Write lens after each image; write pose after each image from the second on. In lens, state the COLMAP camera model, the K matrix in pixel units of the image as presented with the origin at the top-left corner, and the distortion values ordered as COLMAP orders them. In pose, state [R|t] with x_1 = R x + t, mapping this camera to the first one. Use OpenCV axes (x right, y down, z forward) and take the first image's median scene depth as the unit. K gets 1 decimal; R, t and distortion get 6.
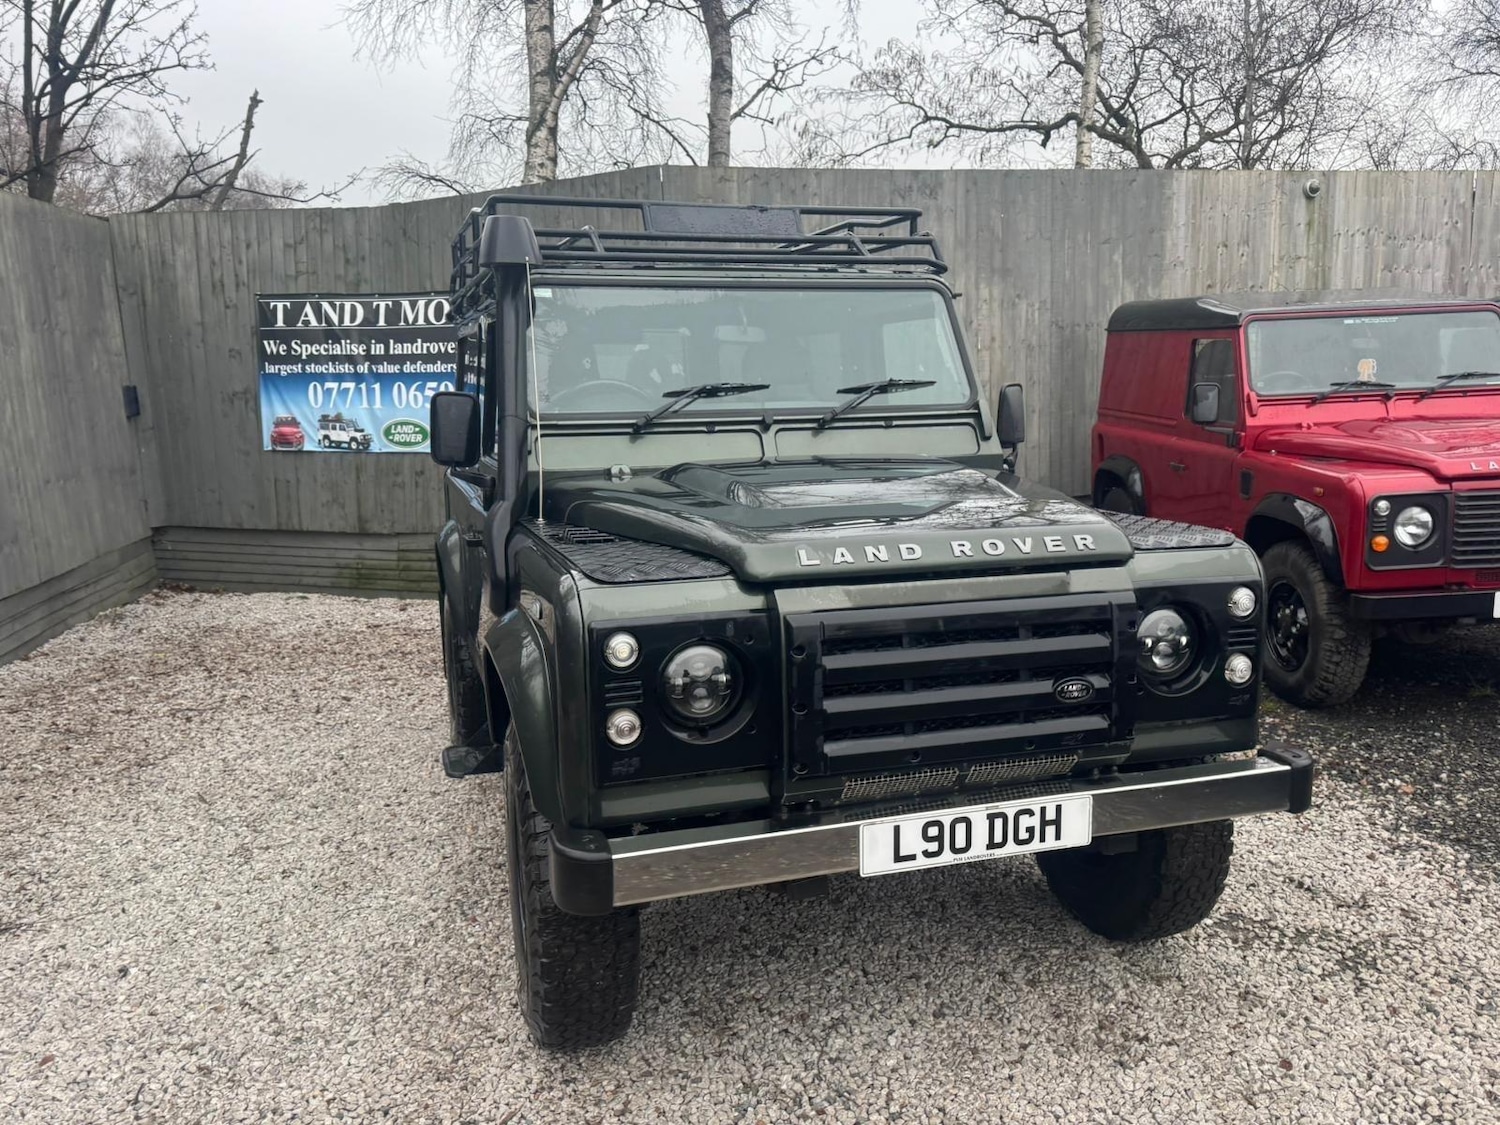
lens RADIAL K [[1229.8, 0, 742.3], [0, 1229.8, 555.1], [0, 0, 1]] dist [0.057260, -0.075538]
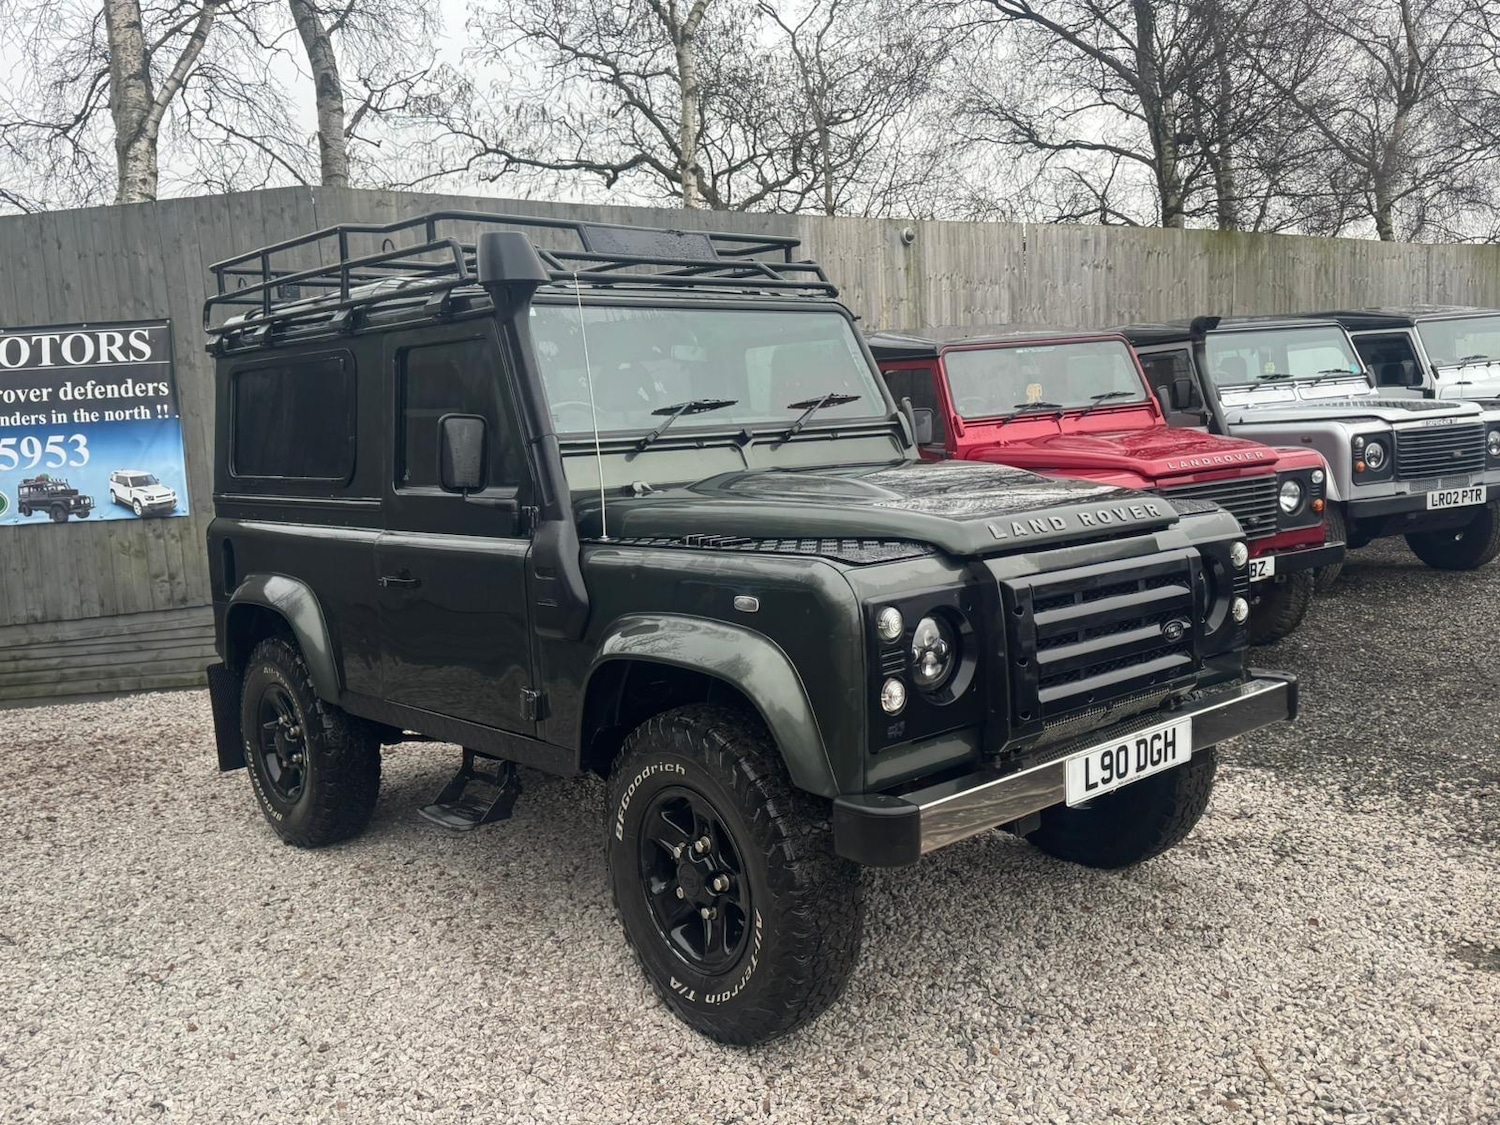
lens RADIAL K [[1347.9, 0, 753.0], [0, 1347.9, 566.5], [0, 0, 1]] dist [0.105304, -0.185660]
pose [[0.909741, -0.074120, 0.408507, -0.508592], [0.093093, 0.995299, -0.026730, 0.035636], [-0.404606, 0.062346, 0.912364, -0.031956]]
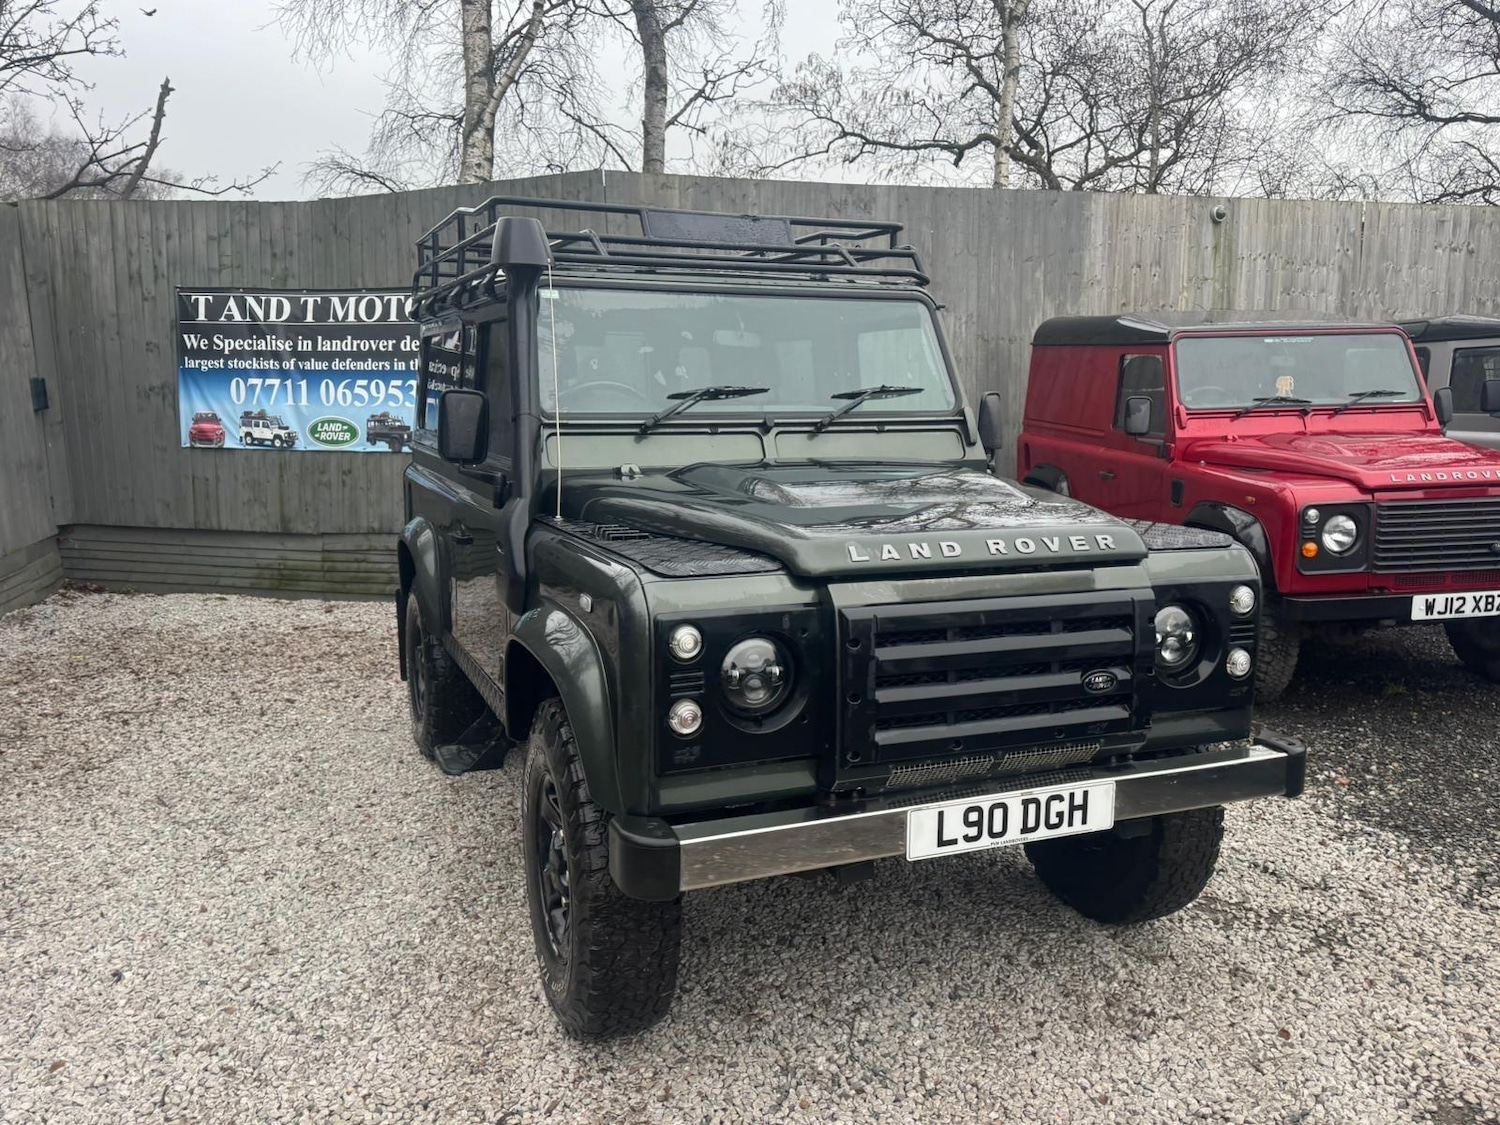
lens RADIAL K [[1229.8, 0, 742.7], [0, 1229.8, 543.5], [0, 0, 1]] dist [0.057260, -0.075538]
pose [[0.995902, 0.008424, 0.090047, -0.105606], [-0.007109, 0.999863, -0.014917, 0.007355], [-0.090161, 0.014215, 0.995826, -0.021322]]
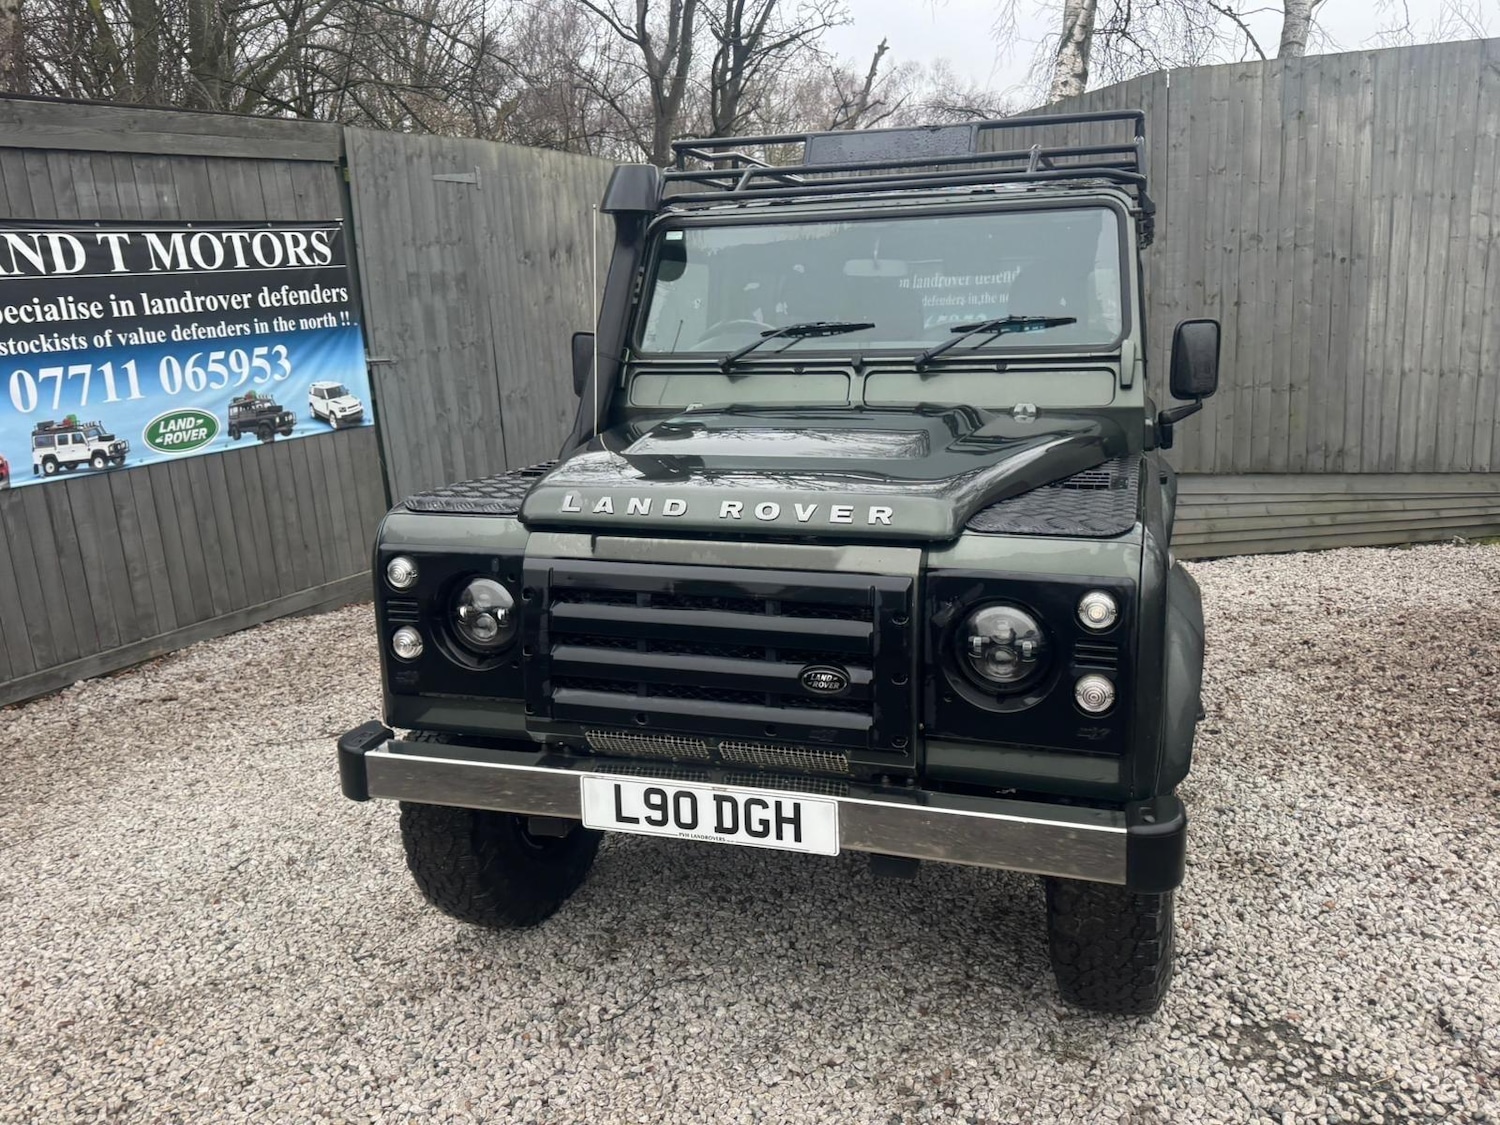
lens RADIAL K [[1229.8, 0, 755.2], [0, 1229.8, 556.0], [0, 0, 1]] dist [0.057260, -0.075538]
pose [[0.811595, 0.107585, -0.574230, 0.579898], [-0.074052, 0.993914, 0.081554, -0.037260], [0.579509, -0.023666, 0.814622, 0.207611]]
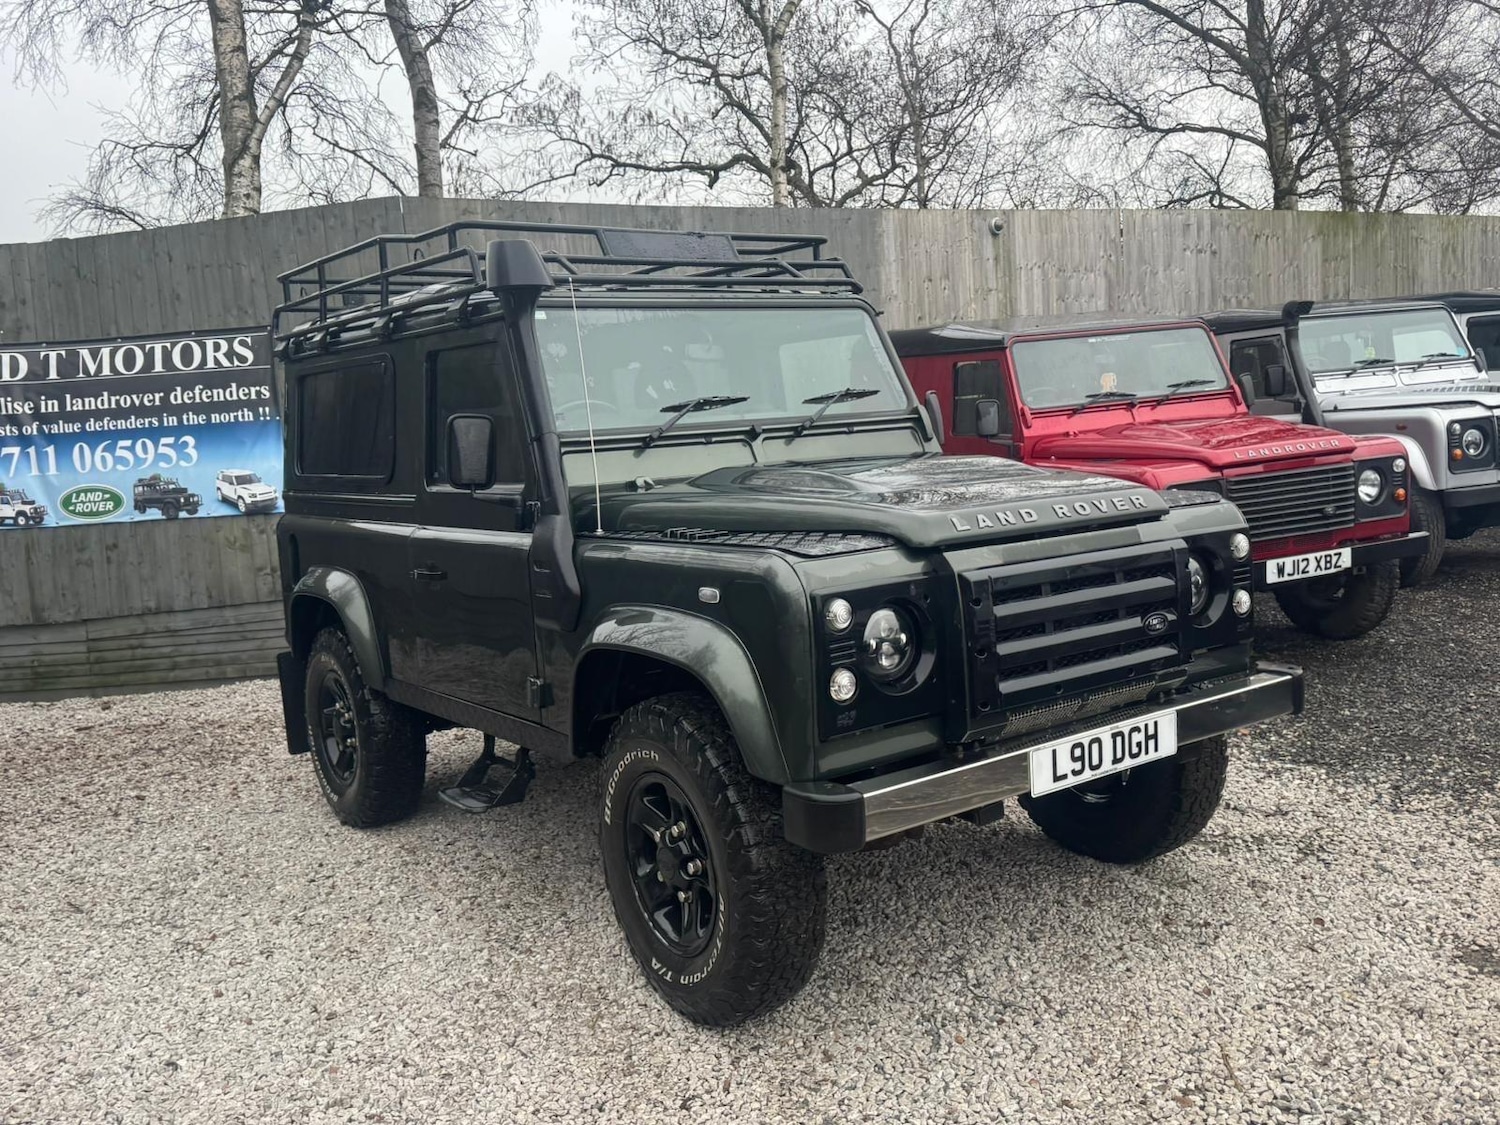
lens RADIAL K [[1347.9, 0, 746.7], [0, 1347.9, 544.8], [0, 0, 1]] dist [0.105304, -0.185660]
pose [[0.946983, -0.072705, 0.312949, -0.407414], [0.091865, 0.994666, -0.046899, 0.047572], [-0.307870, 0.073162, 0.948611, -0.100343]]
